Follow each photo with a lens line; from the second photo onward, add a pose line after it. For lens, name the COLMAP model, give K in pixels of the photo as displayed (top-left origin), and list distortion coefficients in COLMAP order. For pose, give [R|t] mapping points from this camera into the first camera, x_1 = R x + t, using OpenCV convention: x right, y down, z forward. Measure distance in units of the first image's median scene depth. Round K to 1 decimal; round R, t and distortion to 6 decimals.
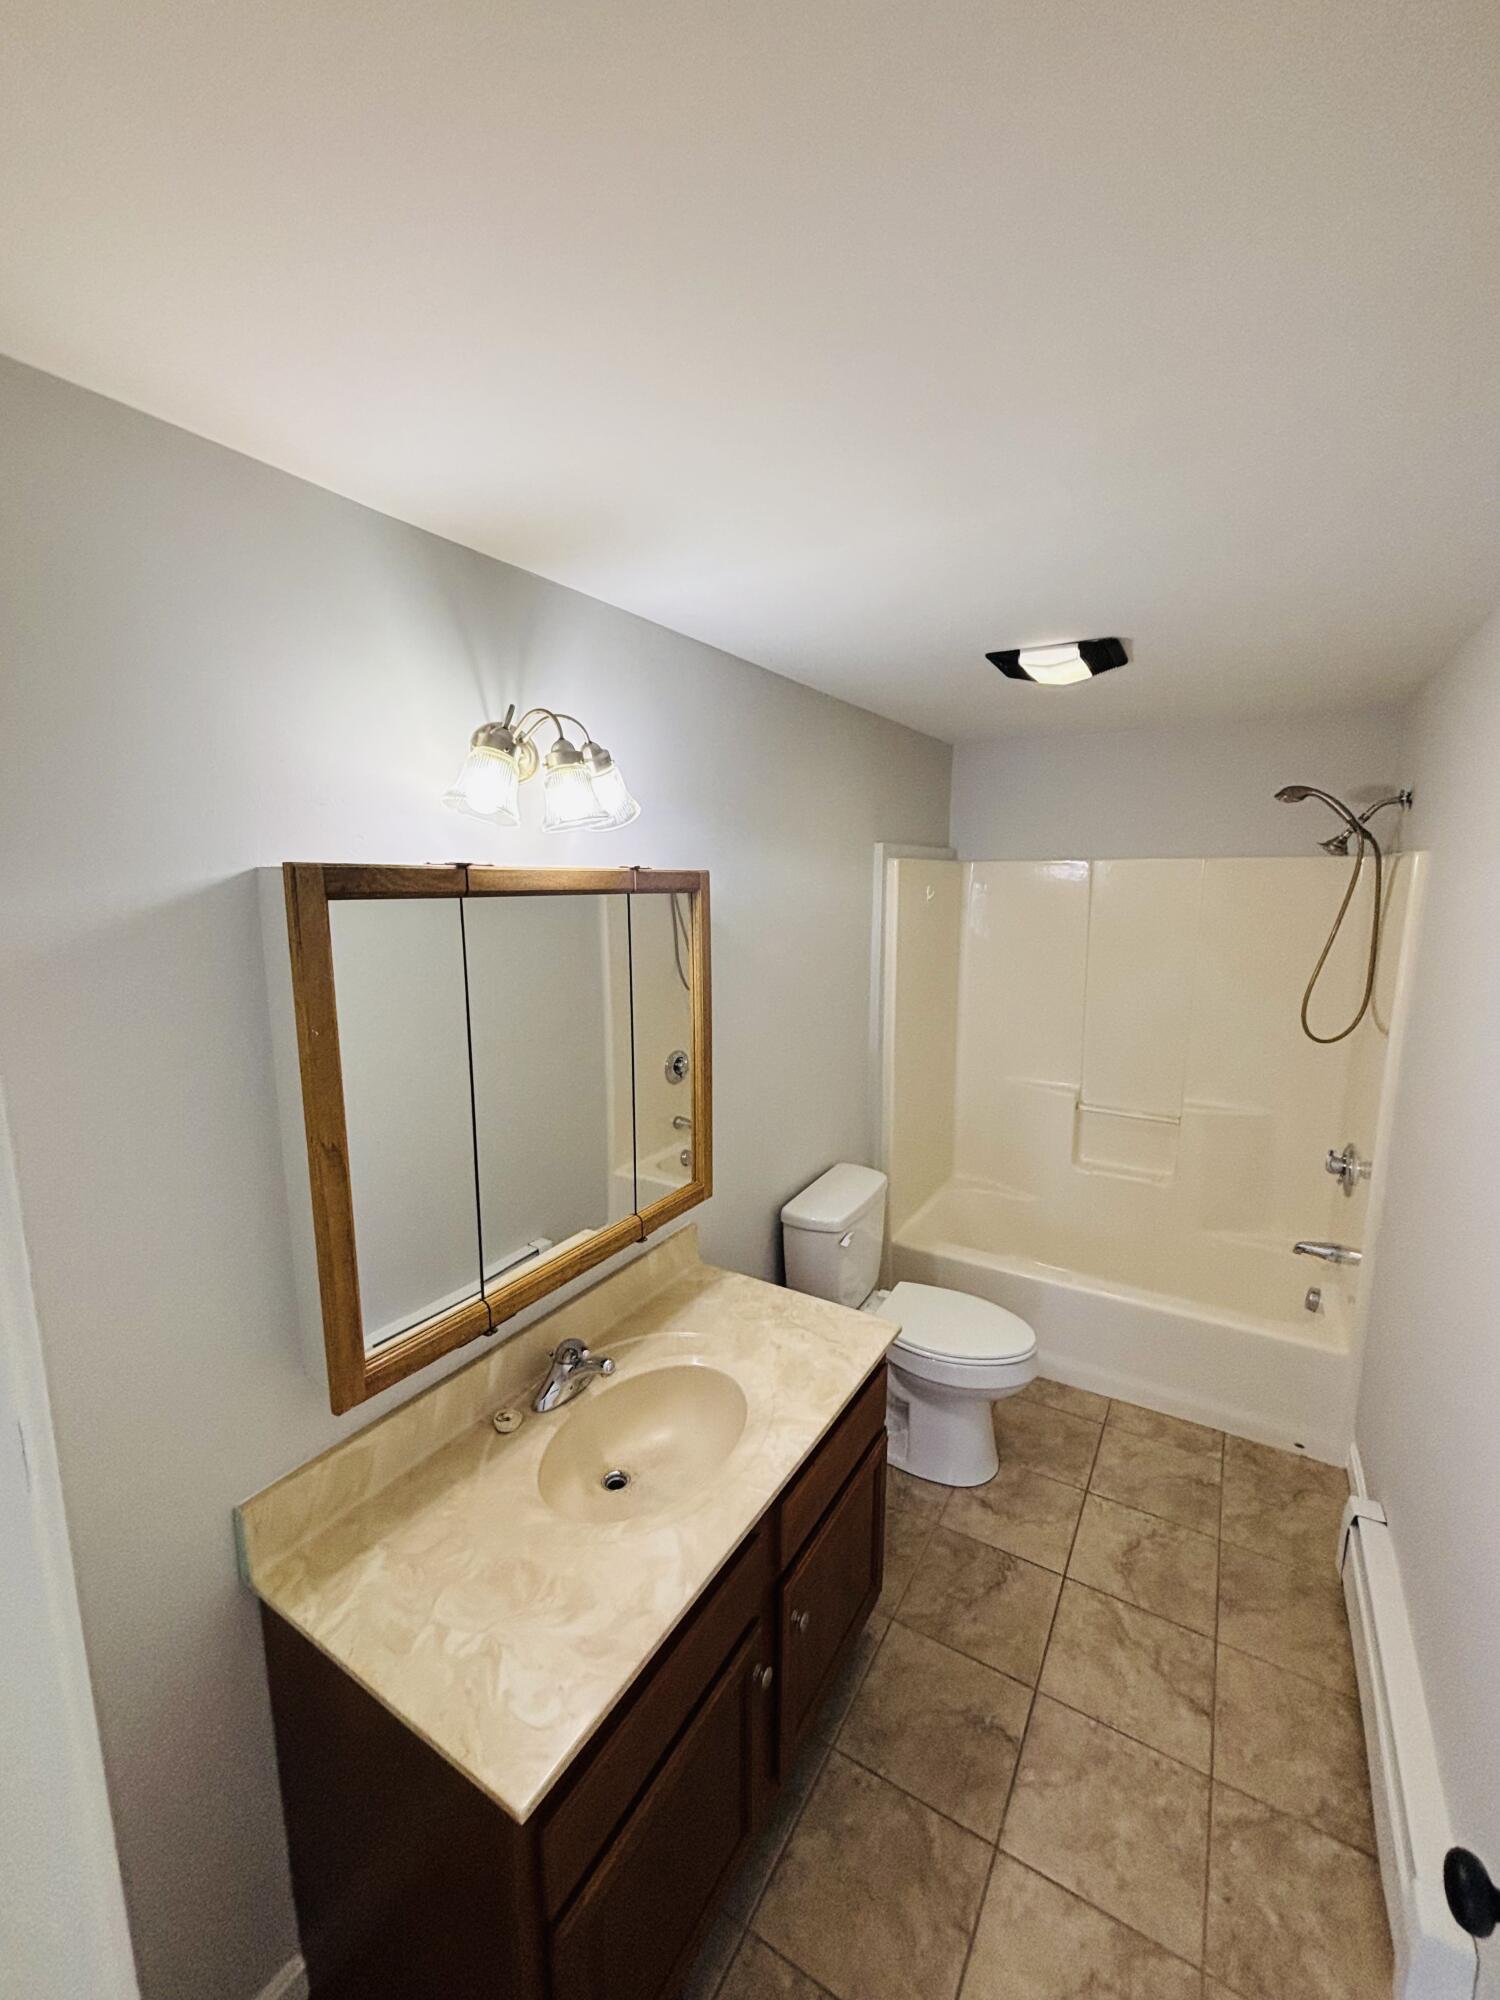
lens RADIAL K [[809.8, 0, 752.2], [0, 809.8, 999.3], [0, 0, 1]] dist [-0.003779, 0.000778]
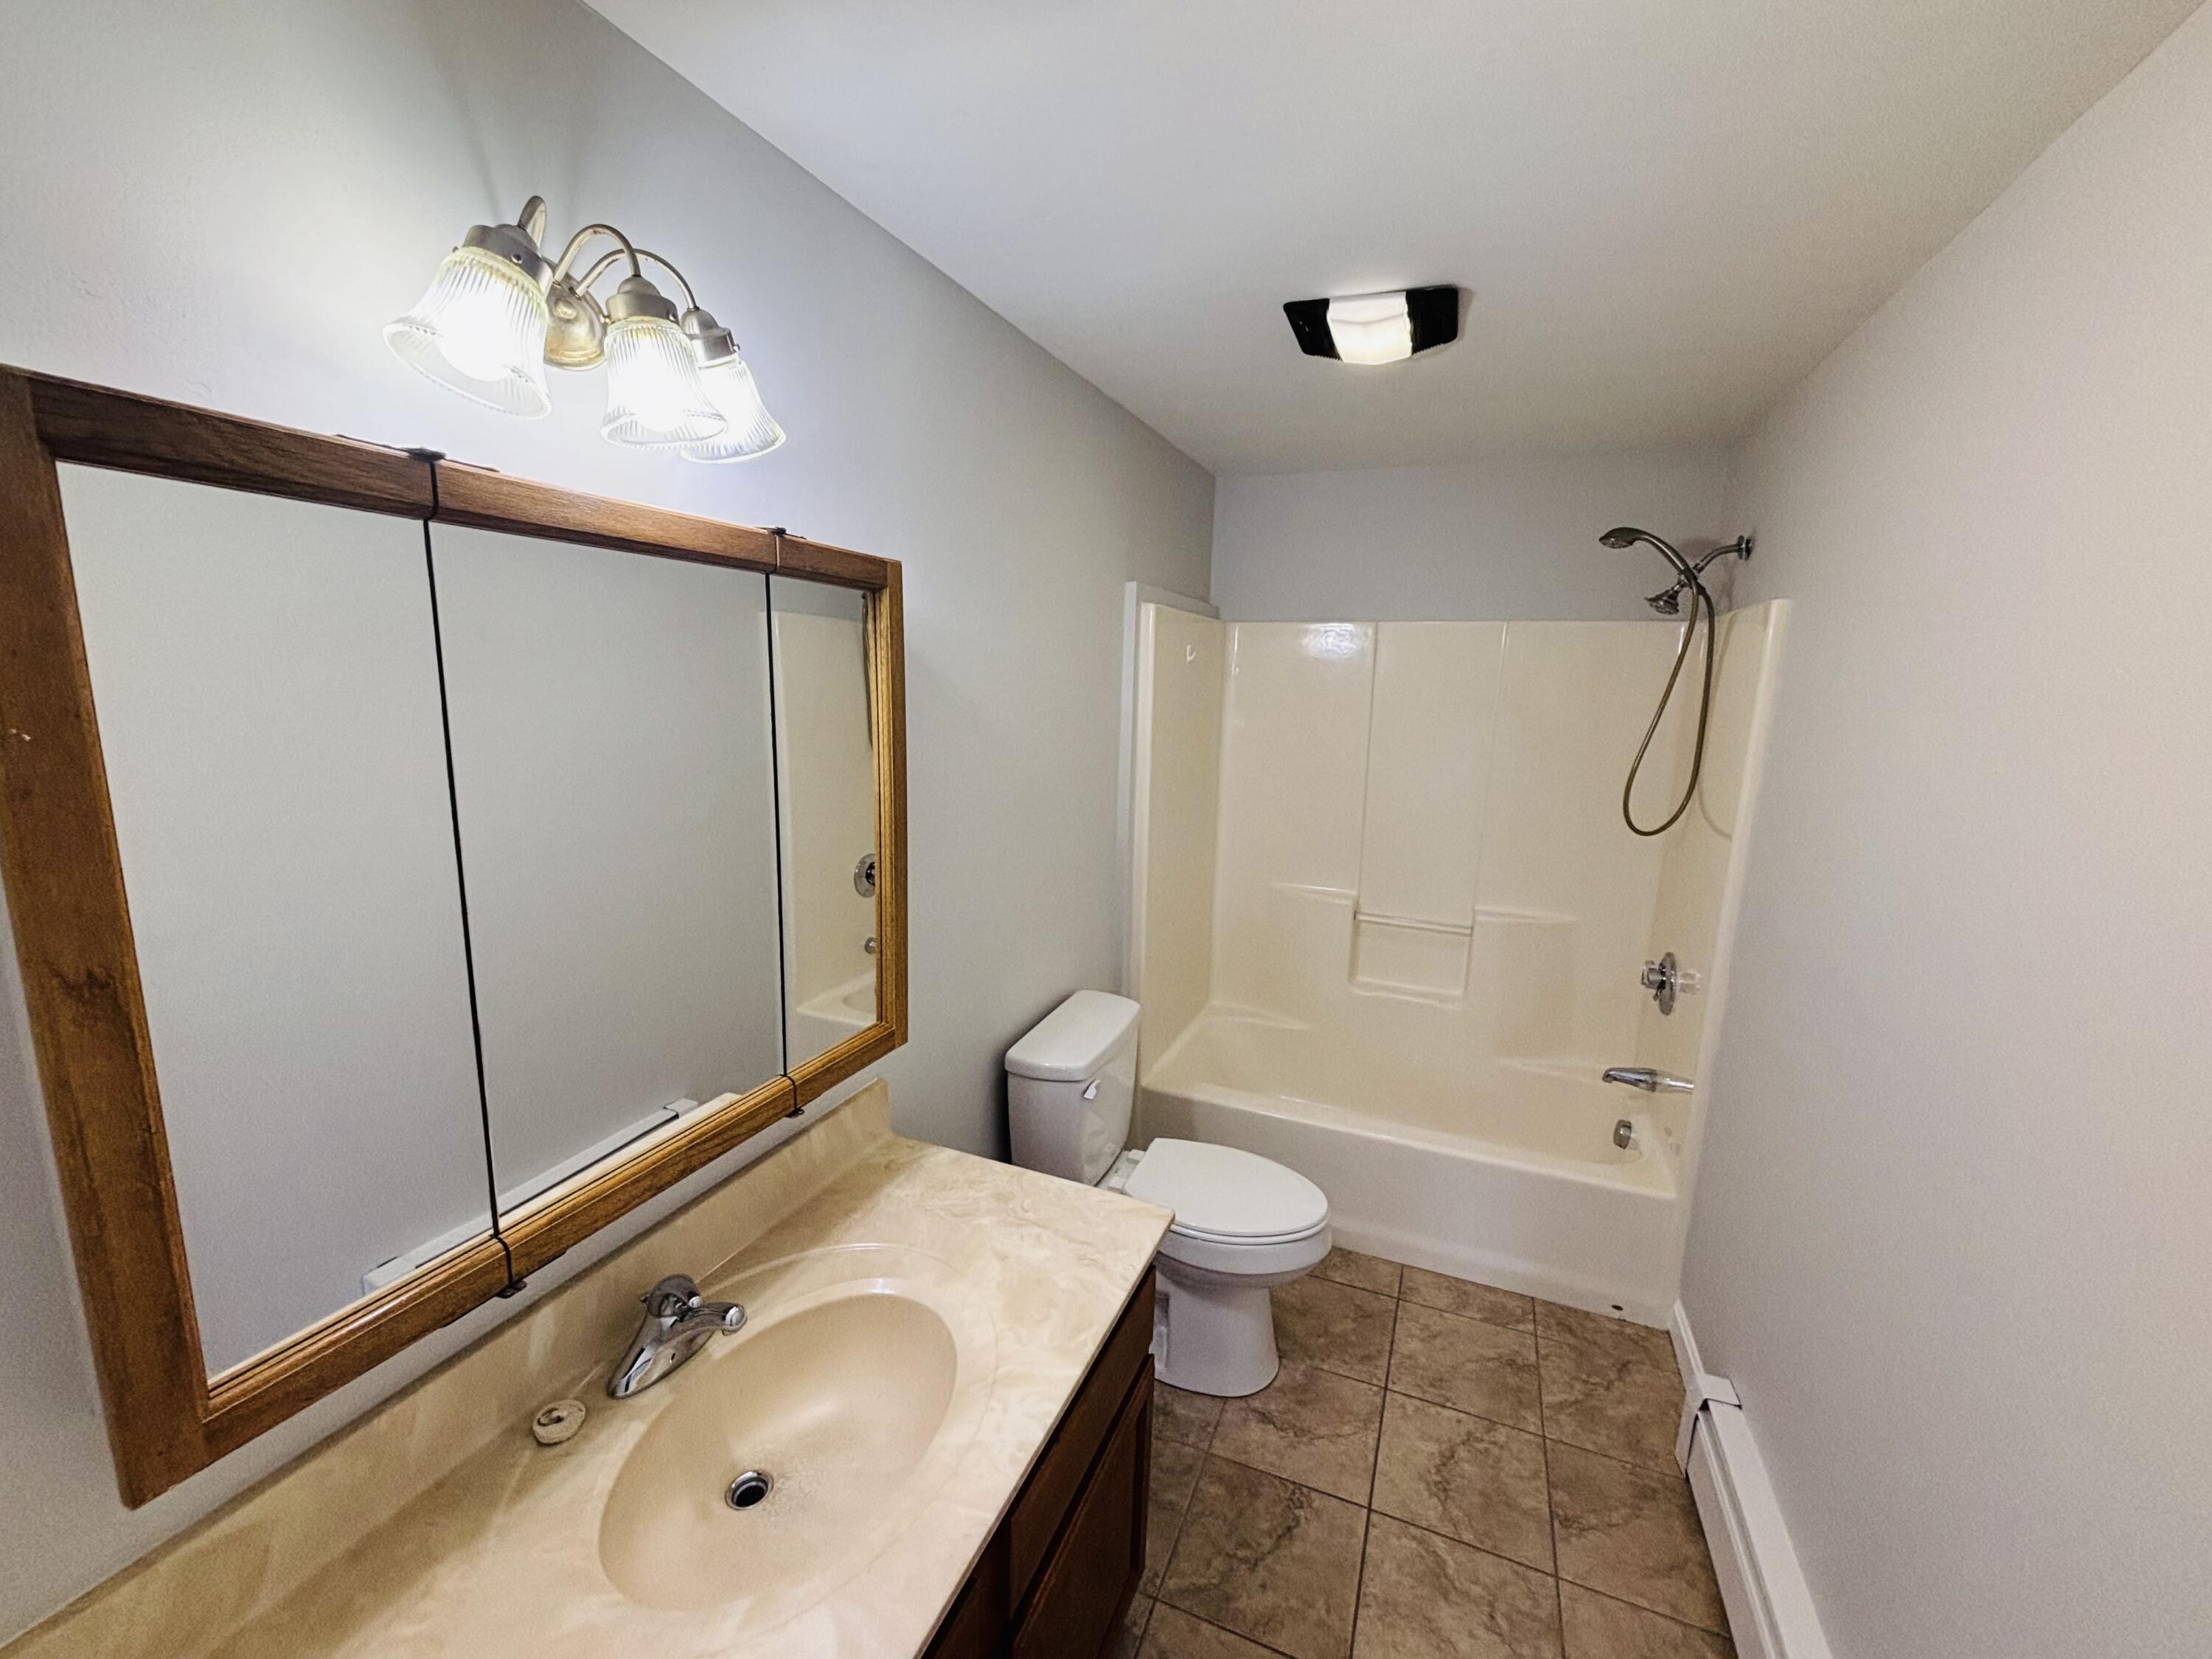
lens RADIAL K [[895.6, 0, 1108.1], [0, 895.6, 835.8], [0, 0, 1]] dist [-0.003779, 0.000778]
pose [[0.987651, 0.001872, 0.156661, 0.000248], [-0.006025, 0.999643, 0.026040, 0.043497], [-0.156556, -0.026662, 0.987309, 0.206421]]
